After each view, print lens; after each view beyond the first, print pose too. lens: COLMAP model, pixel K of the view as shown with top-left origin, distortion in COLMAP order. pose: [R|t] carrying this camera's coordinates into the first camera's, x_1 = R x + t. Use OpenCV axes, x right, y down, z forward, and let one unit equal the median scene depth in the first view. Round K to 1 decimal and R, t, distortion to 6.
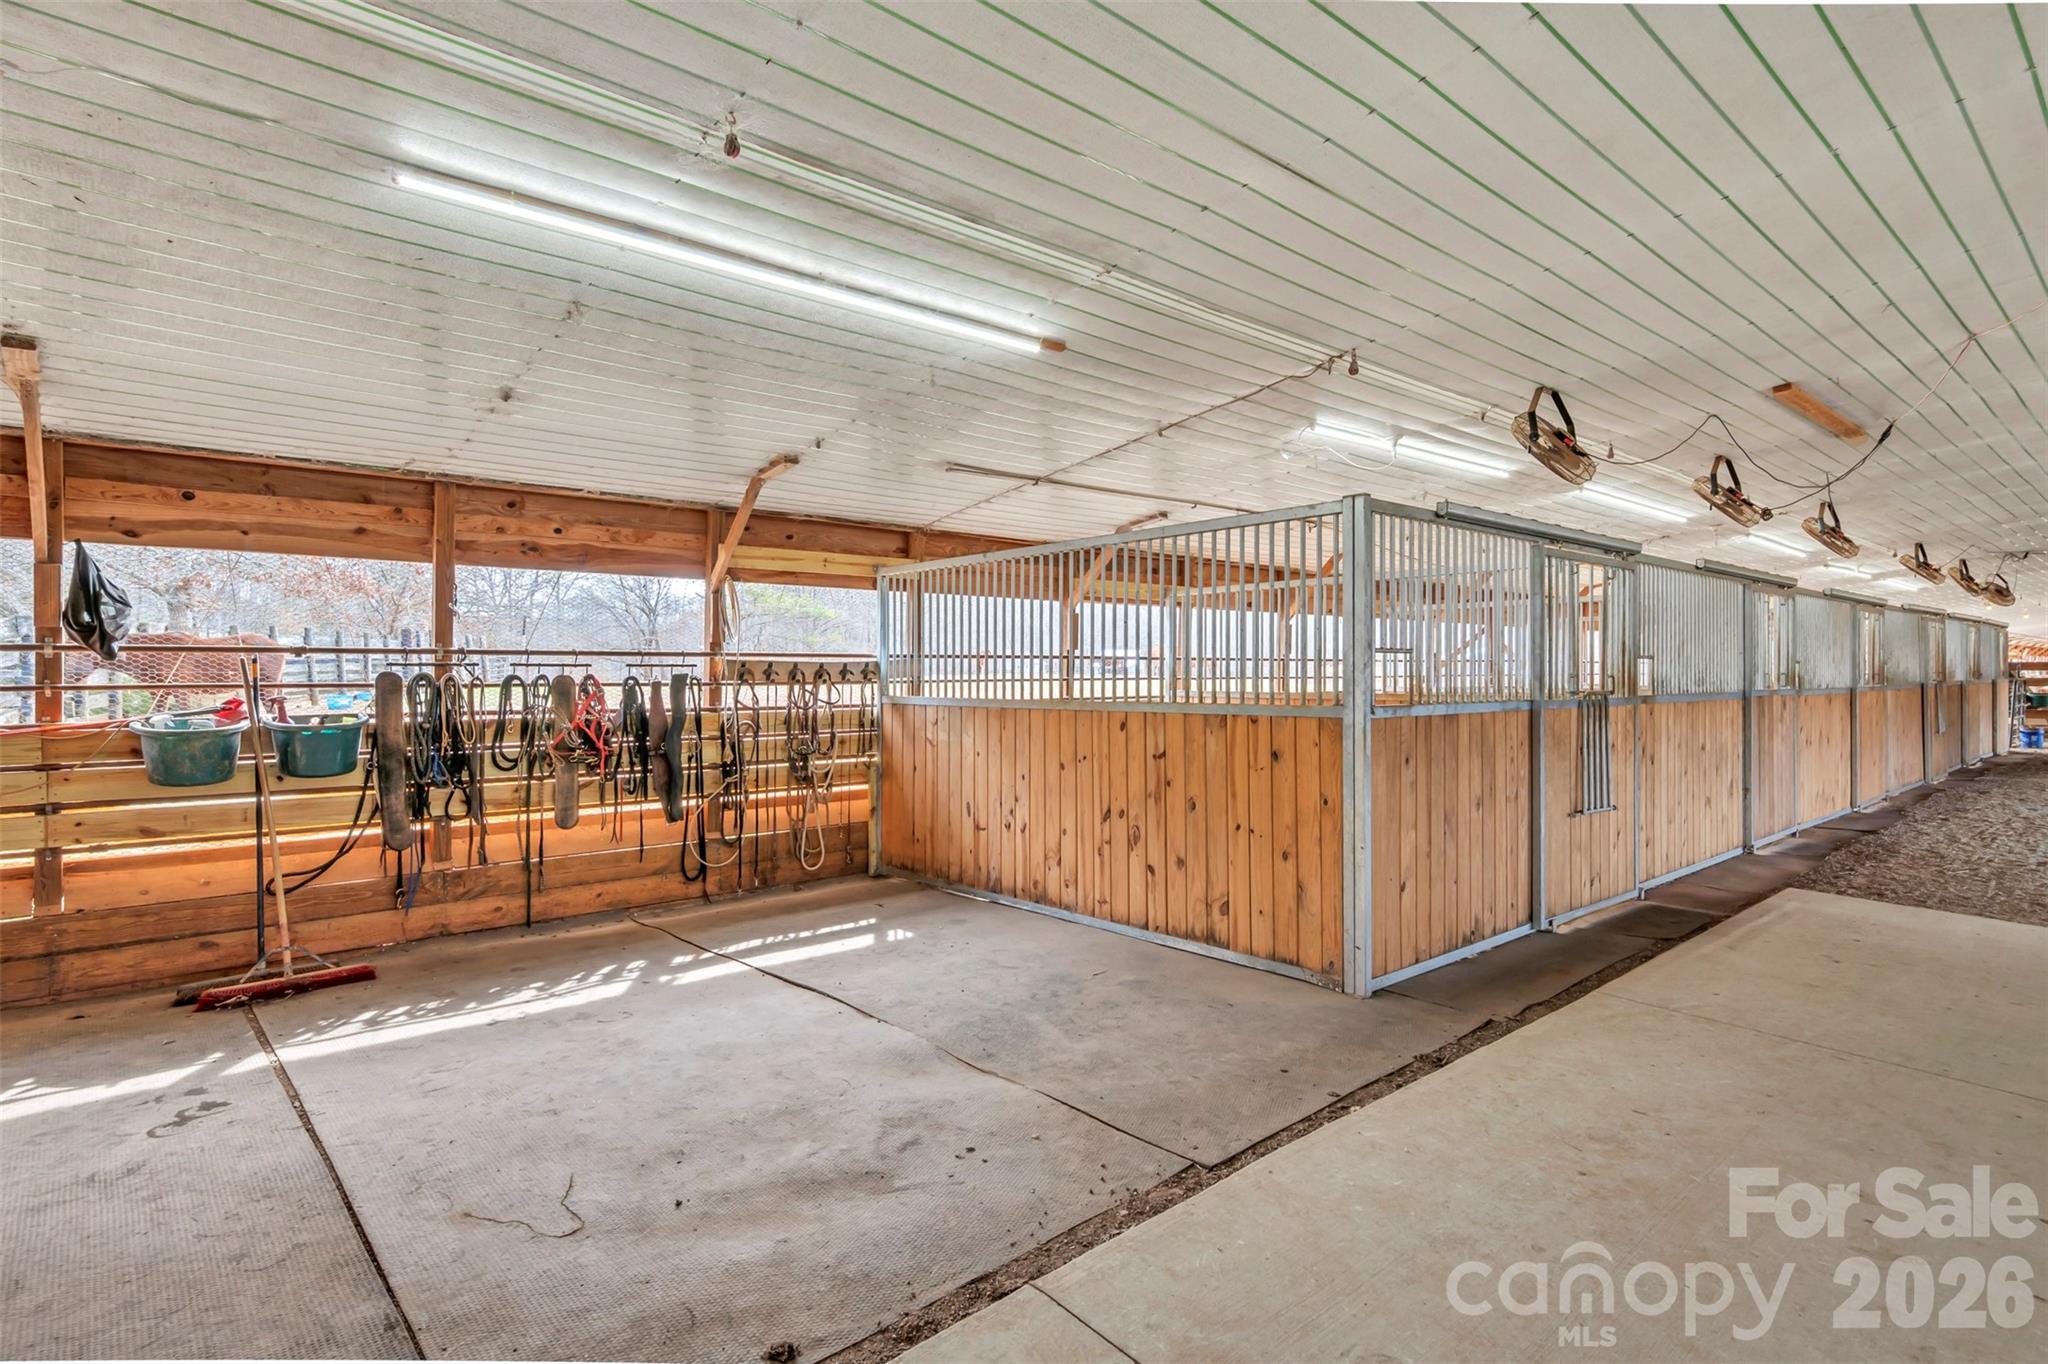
lens RADIAL K [[1001.1, 0, 1022.6], [0, 1001.1, 673.7], [0, 0, 1]] dist [0.006154, -0.001285]
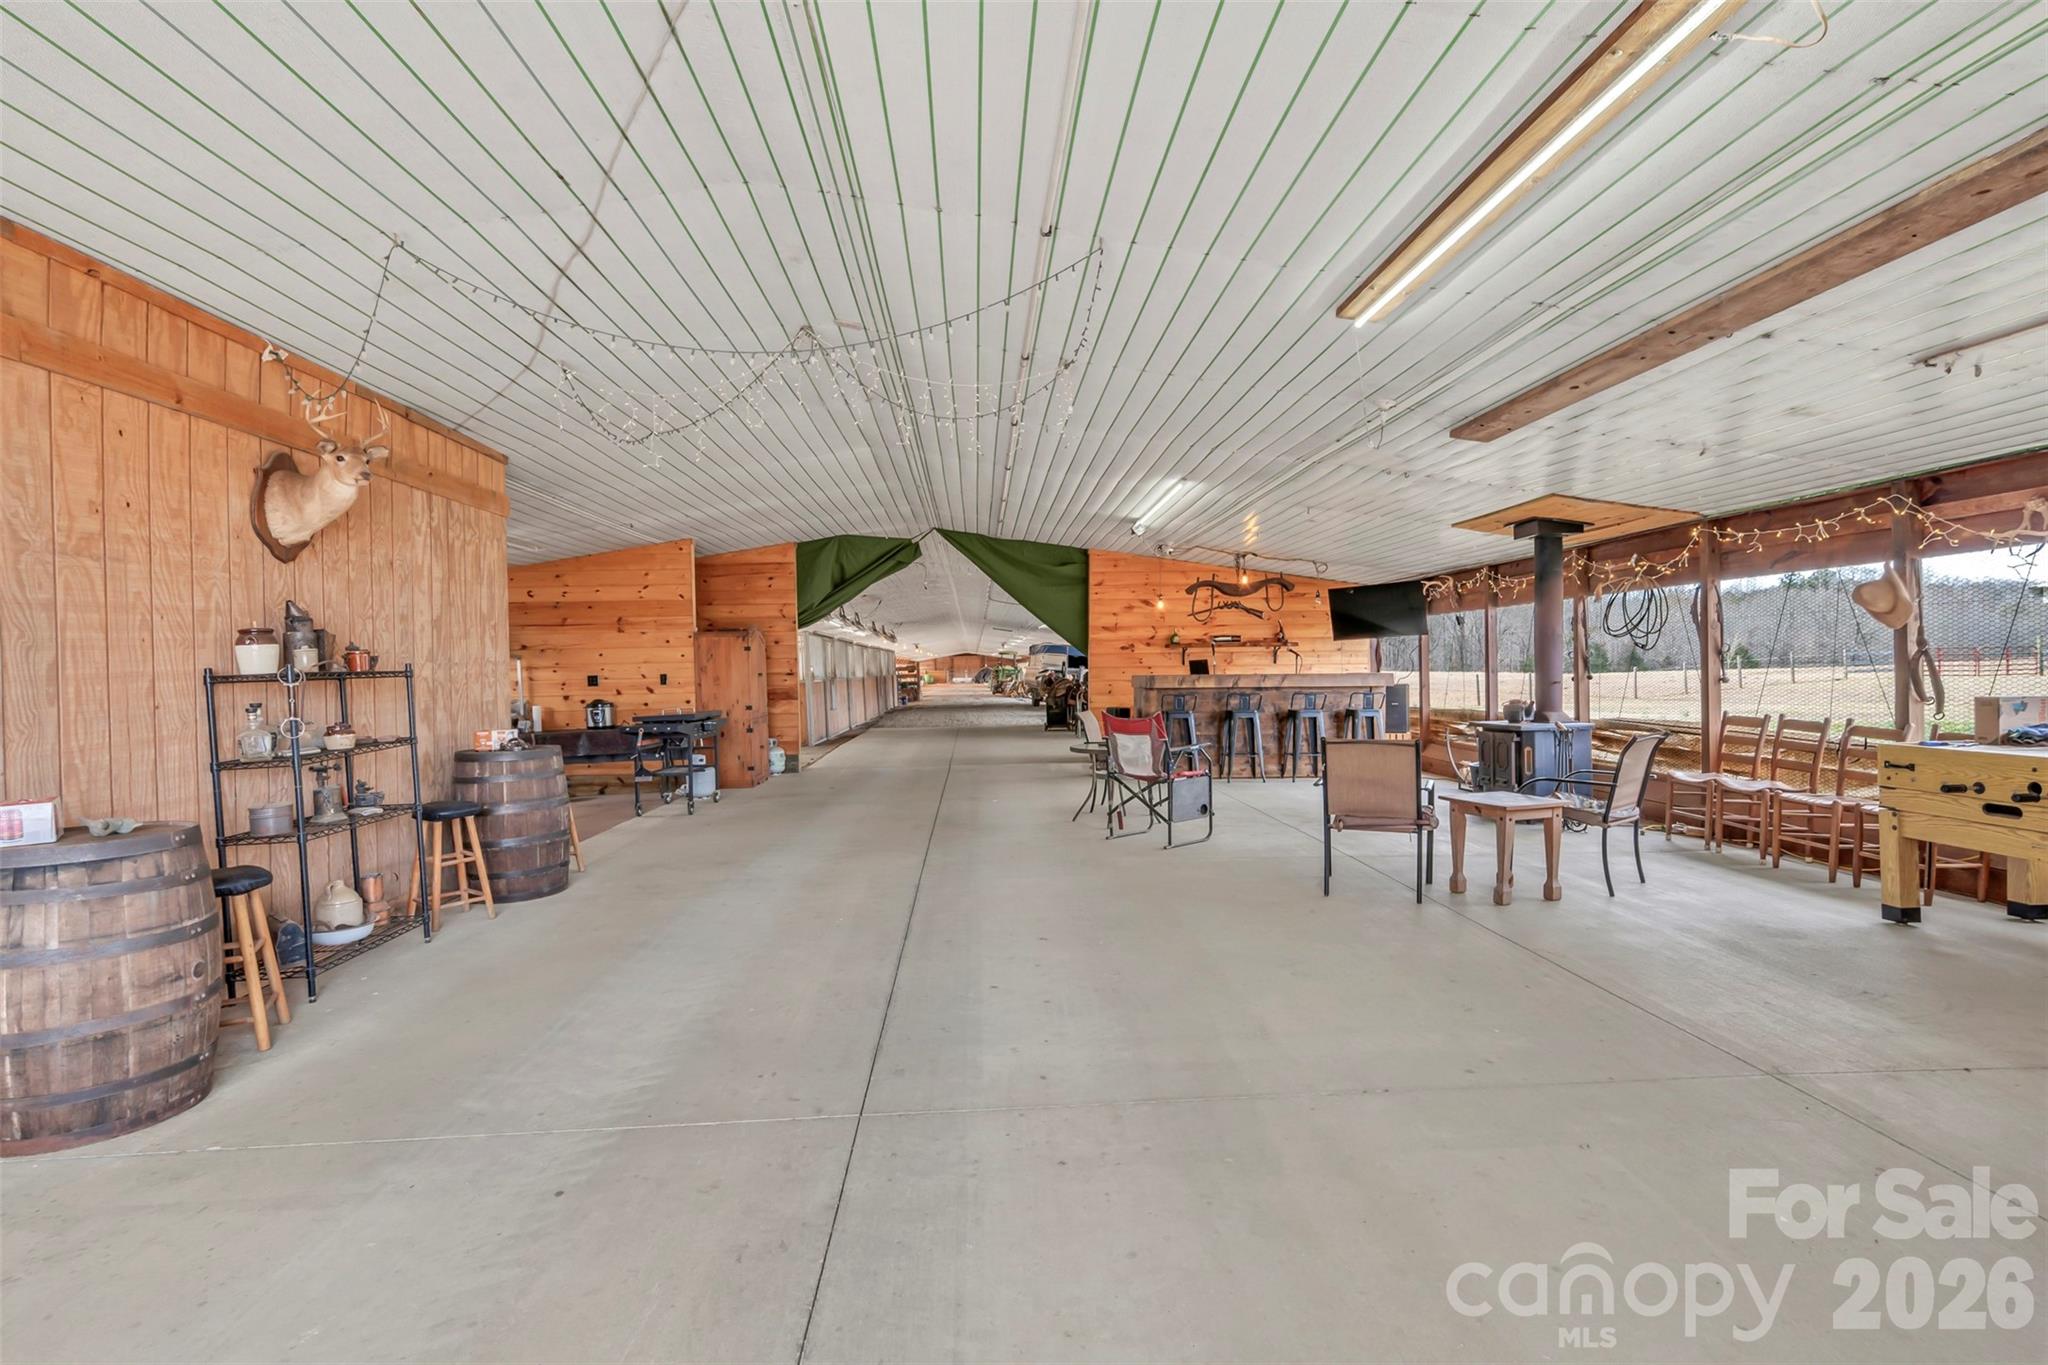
lens RADIAL K [[1001.1, 0, 1030.9], [0, 1001.1, 679.1], [0, 0, 1]] dist [0.006154, -0.001285]
pose [[0.597872, -0.035164, 0.800820, -2.148873], [0.046350, 0.998882, 0.009257, 0.027540], [-0.800251, 0.031583, 0.598833, -1.979958]]
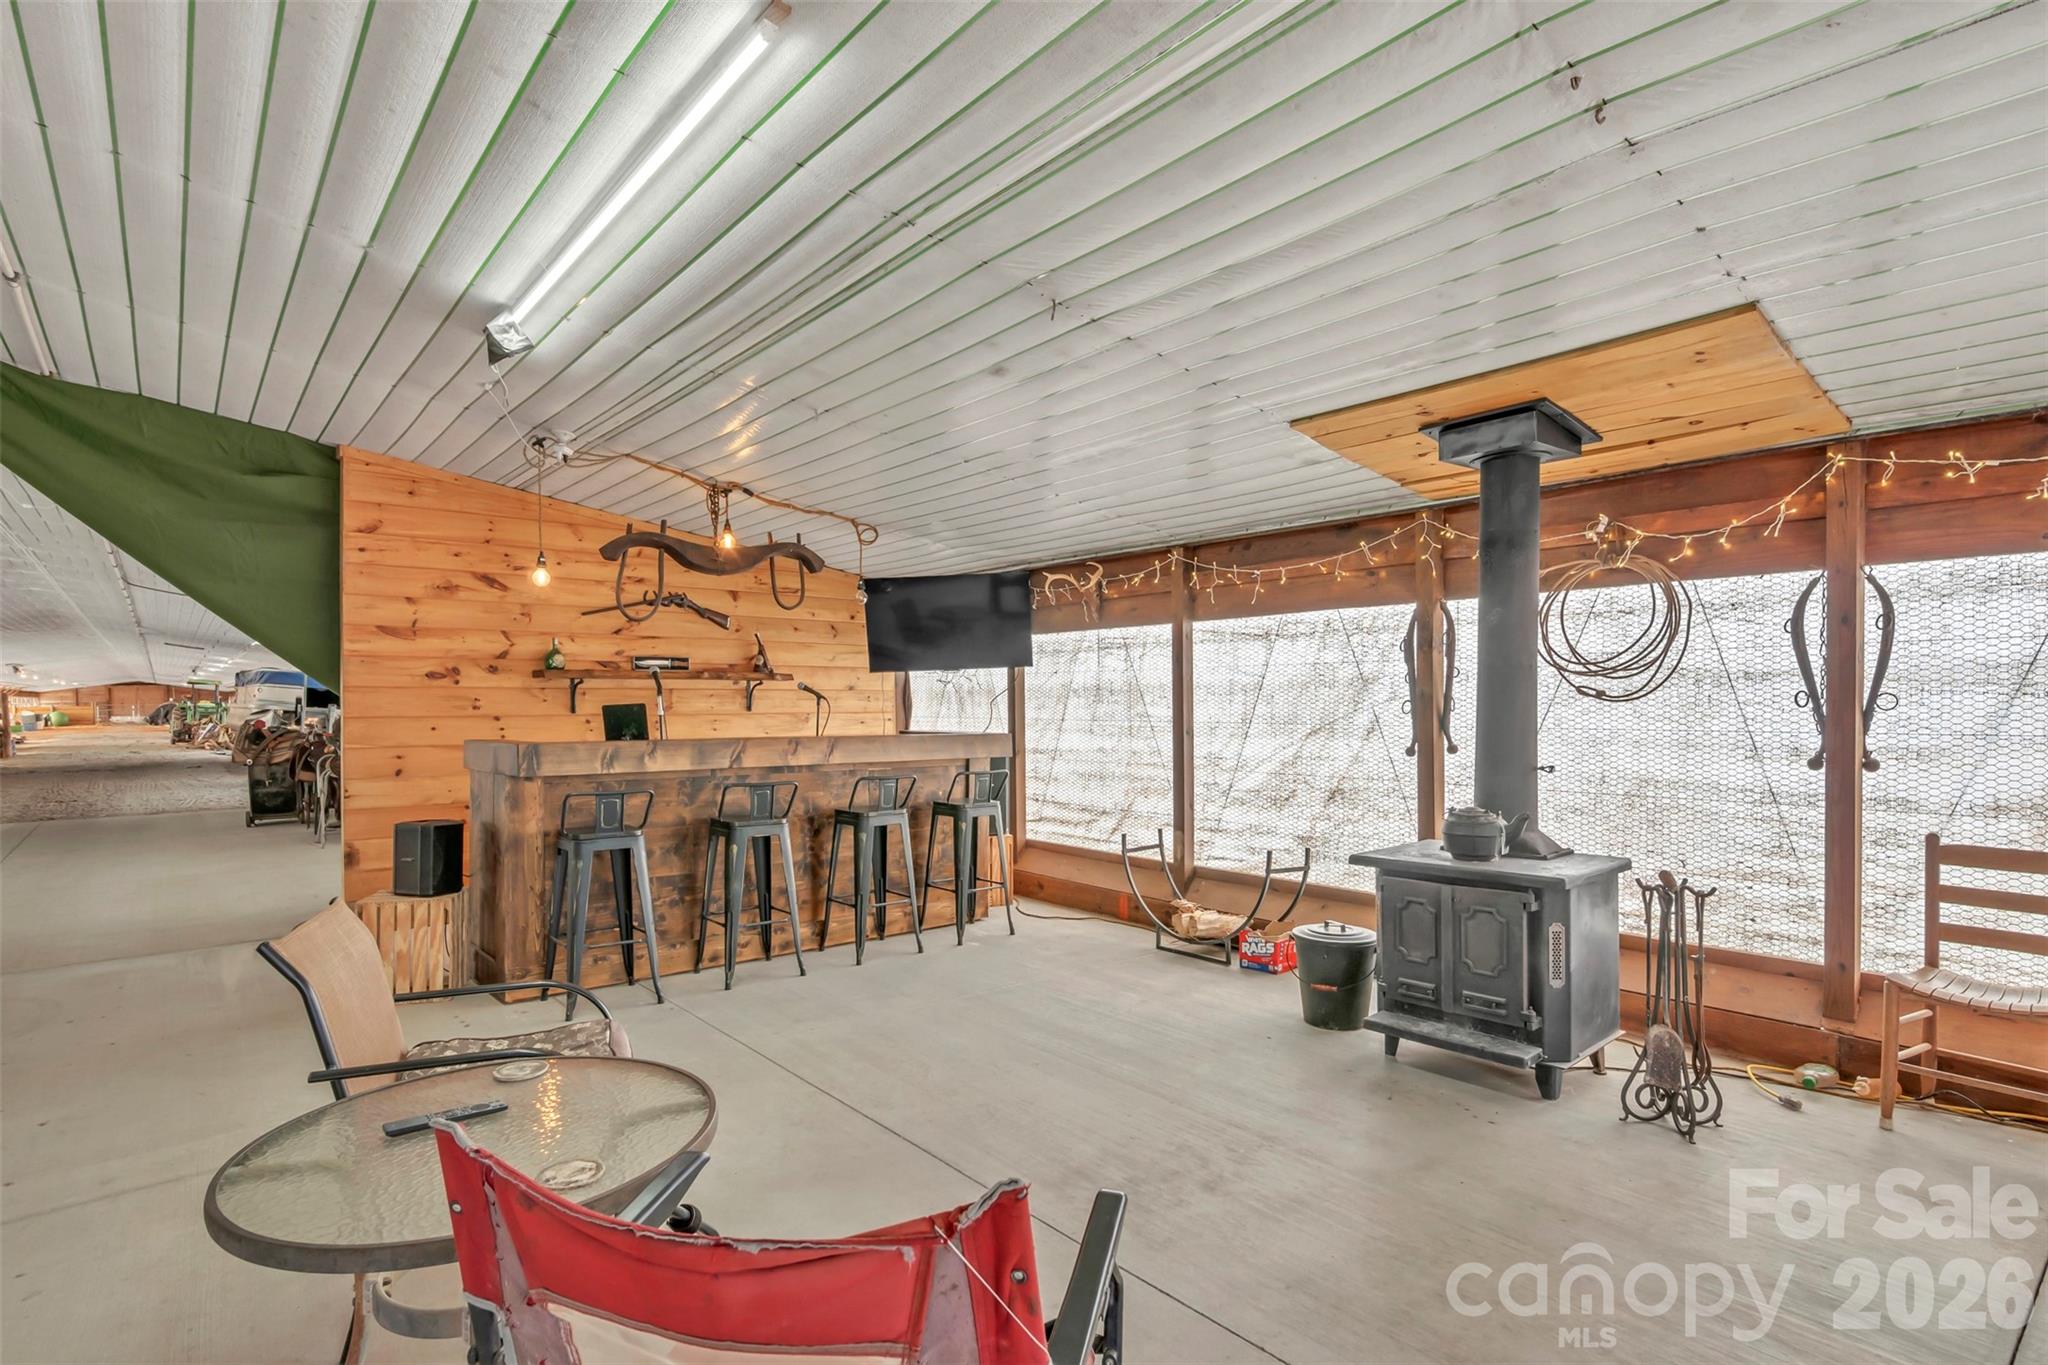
lens RADIAL K [[1001.1, 0, 1004.5], [0, 1001.1, 736.6], [0, 0, 1]] dist [0.006154, -0.001285]
pose [[0.002643, -0.052857, 0.998599, -1.102105], [0.028586, 0.998198, 0.052760, 0.011051], [-0.999588, 0.028406, 0.004149, -1.293142]]
